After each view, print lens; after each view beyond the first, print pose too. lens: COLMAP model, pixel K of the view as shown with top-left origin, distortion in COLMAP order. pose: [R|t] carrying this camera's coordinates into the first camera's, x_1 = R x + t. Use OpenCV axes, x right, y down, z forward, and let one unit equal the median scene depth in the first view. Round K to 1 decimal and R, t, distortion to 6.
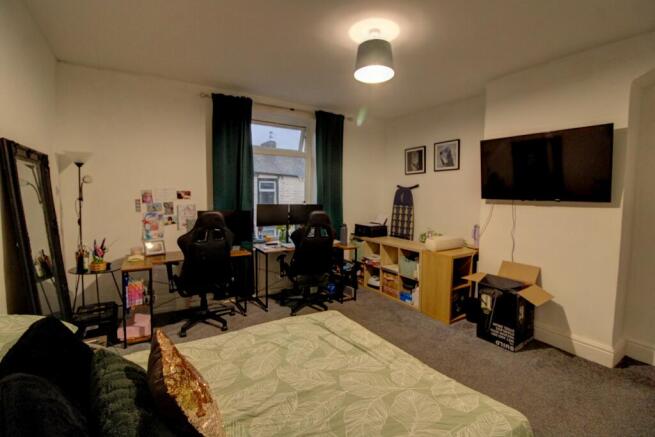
lens RADIAL K [[308.7, 0, 329.9], [0, 308.7, 211.9], [0, 0, 1]] dist [0.000939, -0.000684]
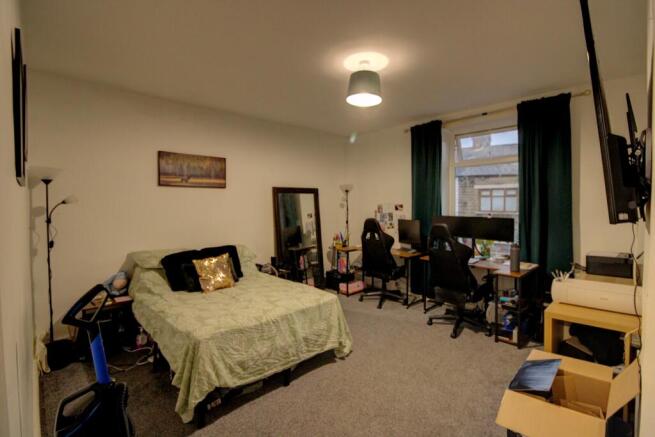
lens RADIAL K [[308.7, 0, 329.9], [0, 308.7, 211.9], [0, 0, 1]] dist [0.000939, -0.000684]
pose [[0.196093, 0.007686, -0.980555, 0.821951], [-0.054024, 0.998535, -0.002977, -0.015352], [0.979096, 0.053558, 0.196221, 0.455785]]
